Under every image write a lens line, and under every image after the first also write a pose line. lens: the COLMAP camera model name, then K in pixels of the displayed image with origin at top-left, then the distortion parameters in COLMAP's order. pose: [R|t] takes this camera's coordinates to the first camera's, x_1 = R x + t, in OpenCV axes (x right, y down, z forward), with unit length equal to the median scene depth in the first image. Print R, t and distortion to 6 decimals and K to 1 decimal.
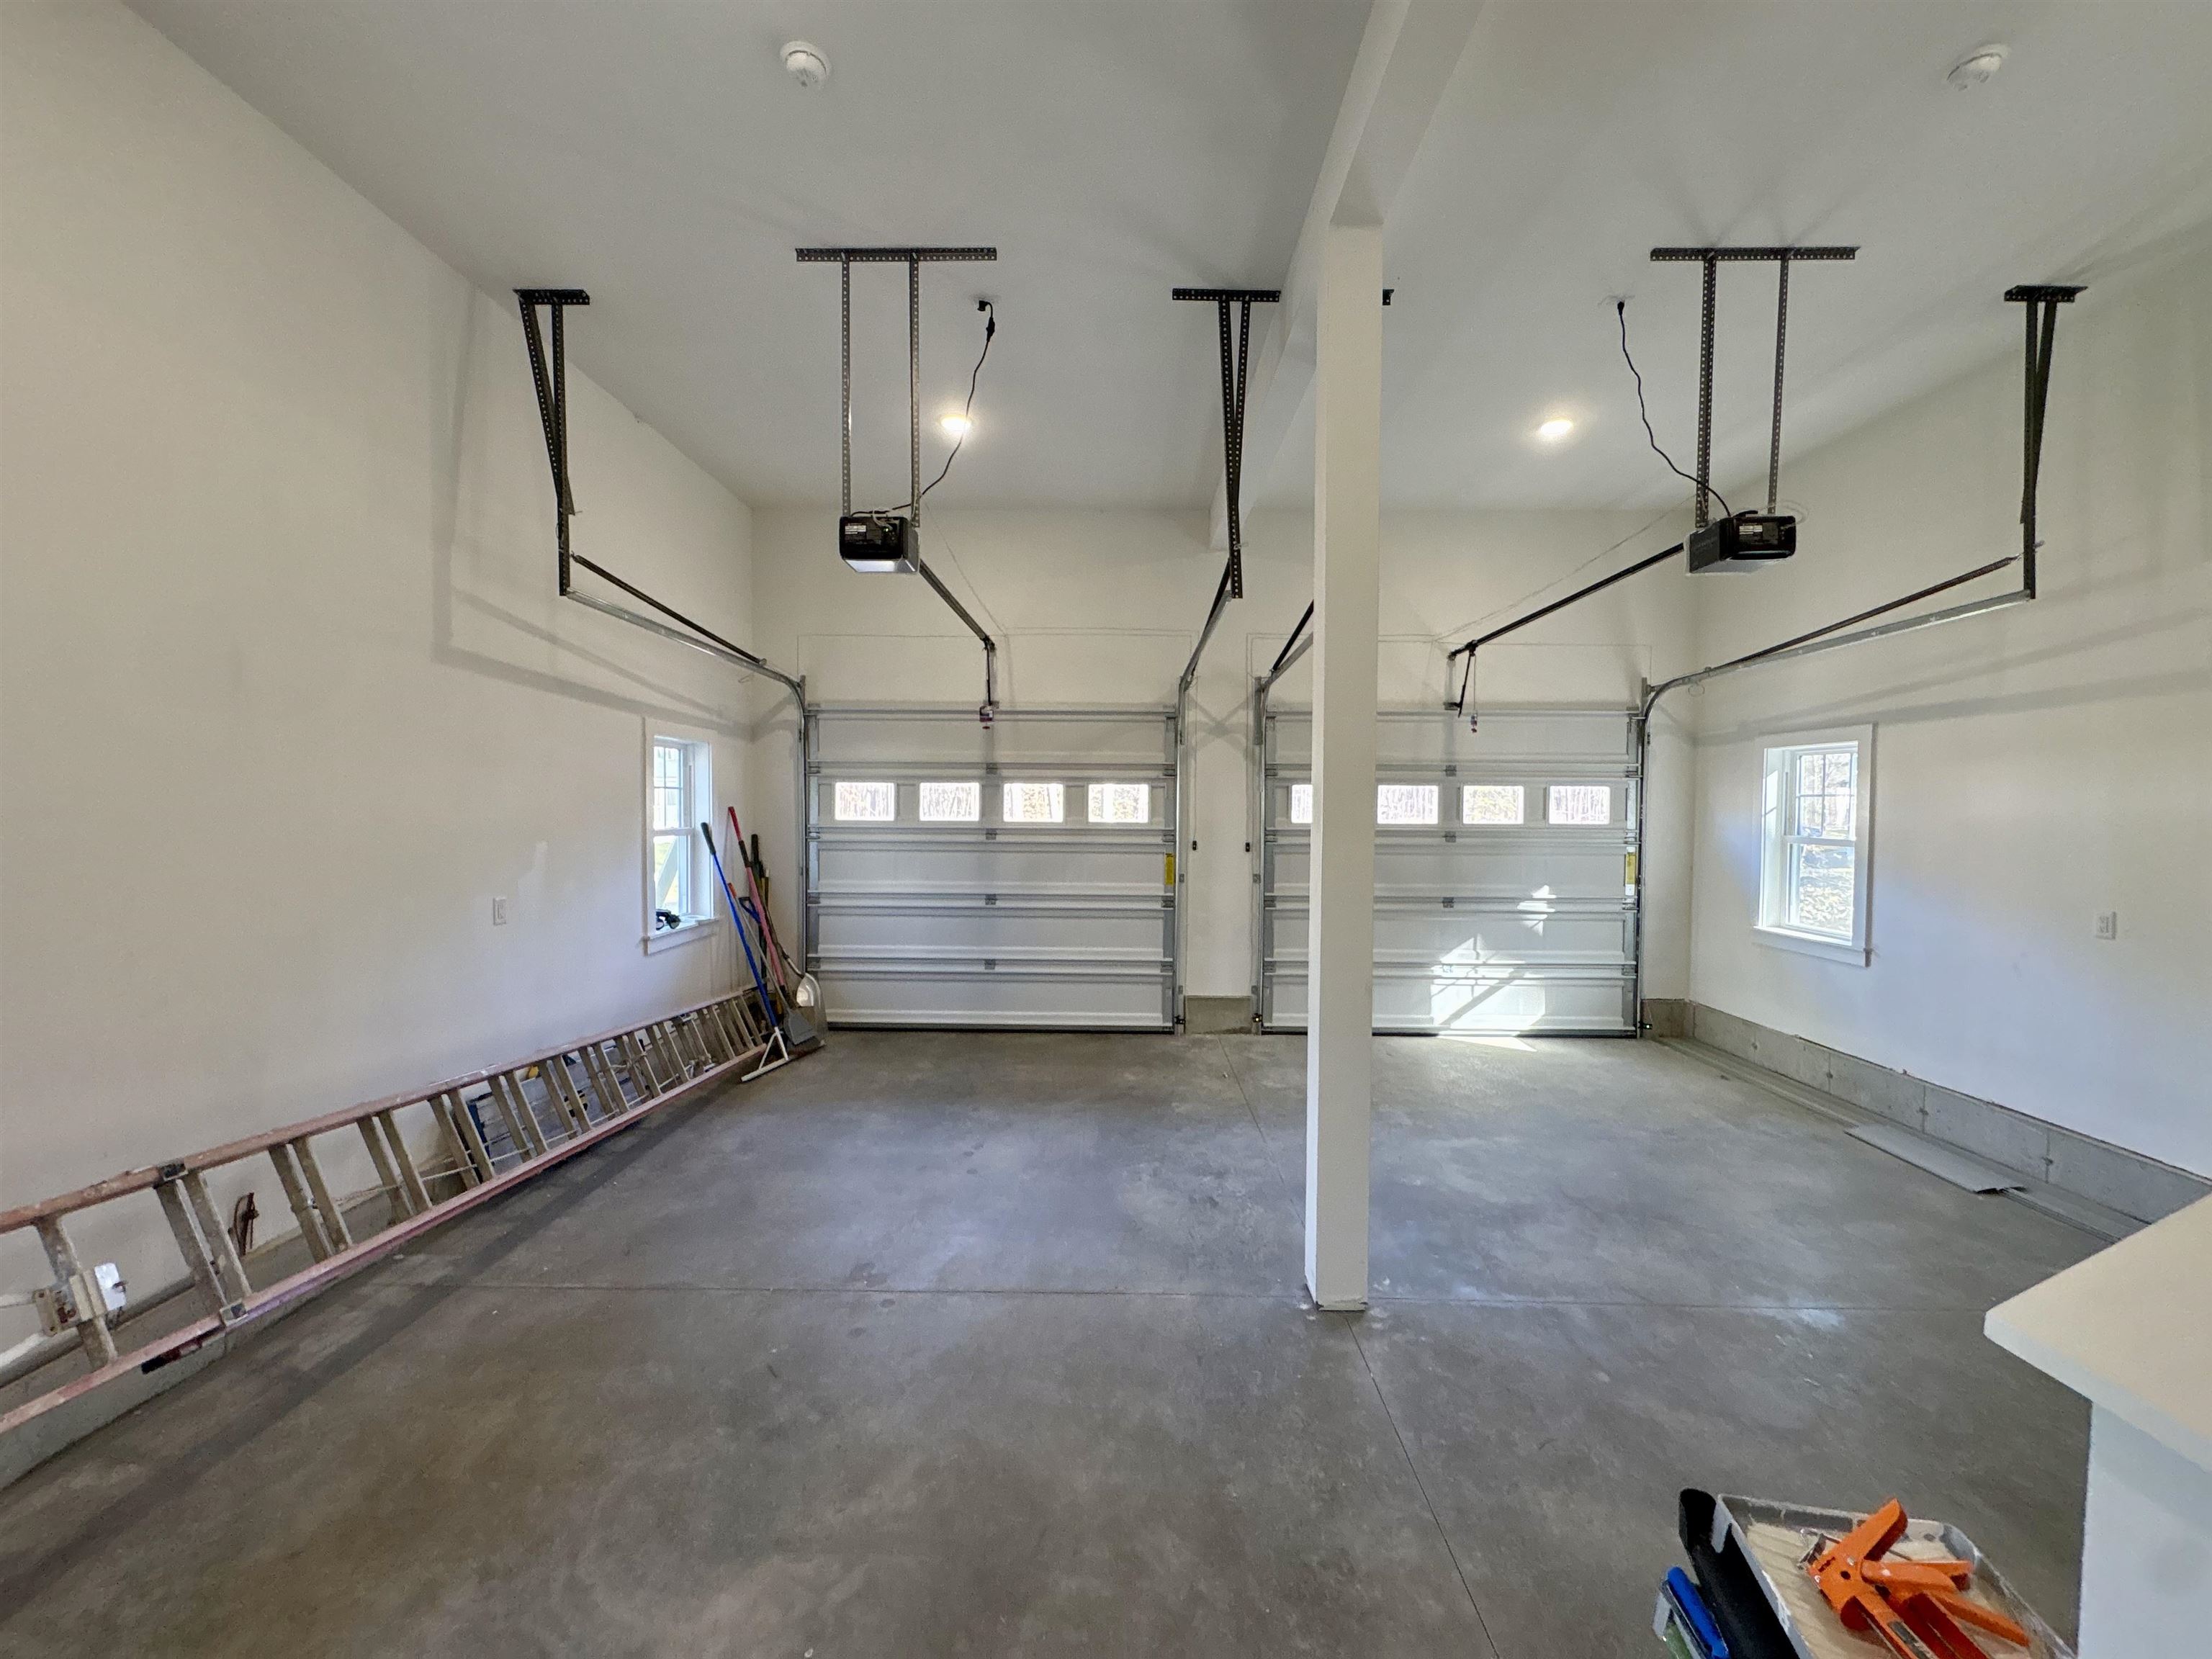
lens RADIAL K [[880.0, 0, 1111.0], [0, 880.0, 828.7], [0, 0, 1]] dist [-0.000681, -0.000424]
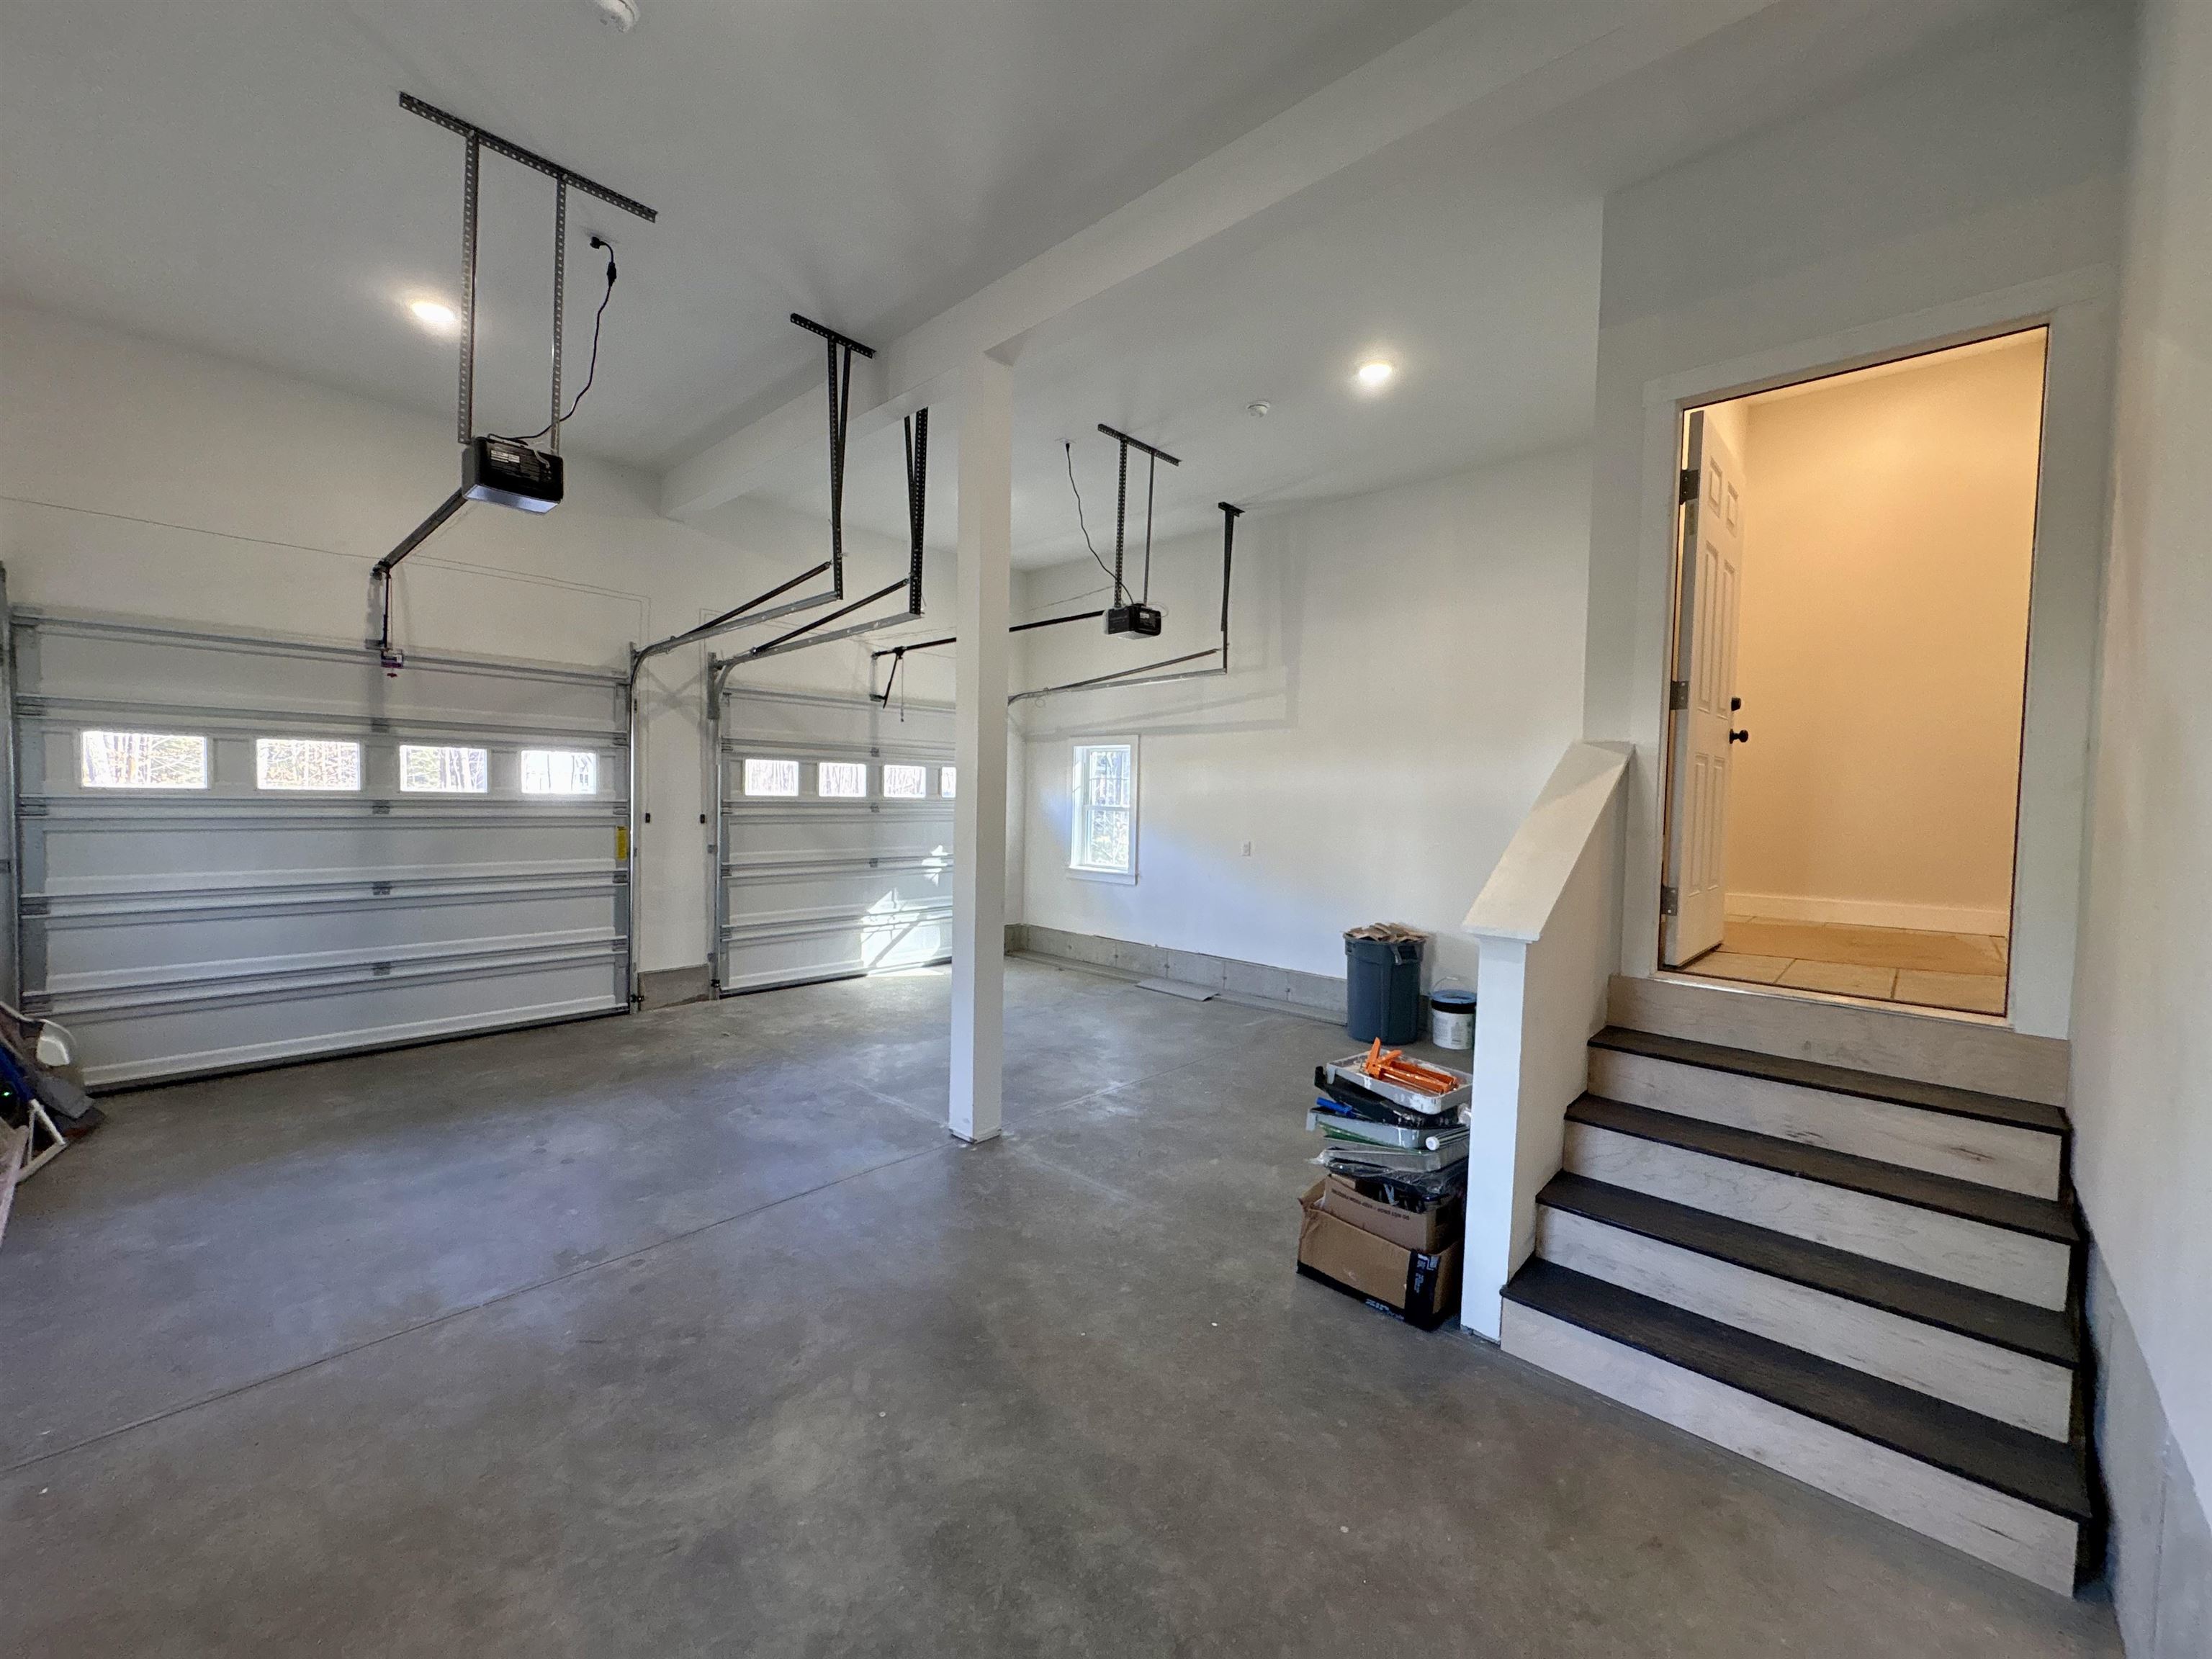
lens RADIAL K [[880.0, 0, 1105.6], [0, 880.0, 826.5], [0, 0, 1]] dist [-0.000681, -0.000424]
pose [[0.668175, -0.020758, 0.743714, -0.327676], [0.006808, 0.999739, 0.021787, 0.012231], [-0.743973, -0.009494, 0.668143, -0.033026]]
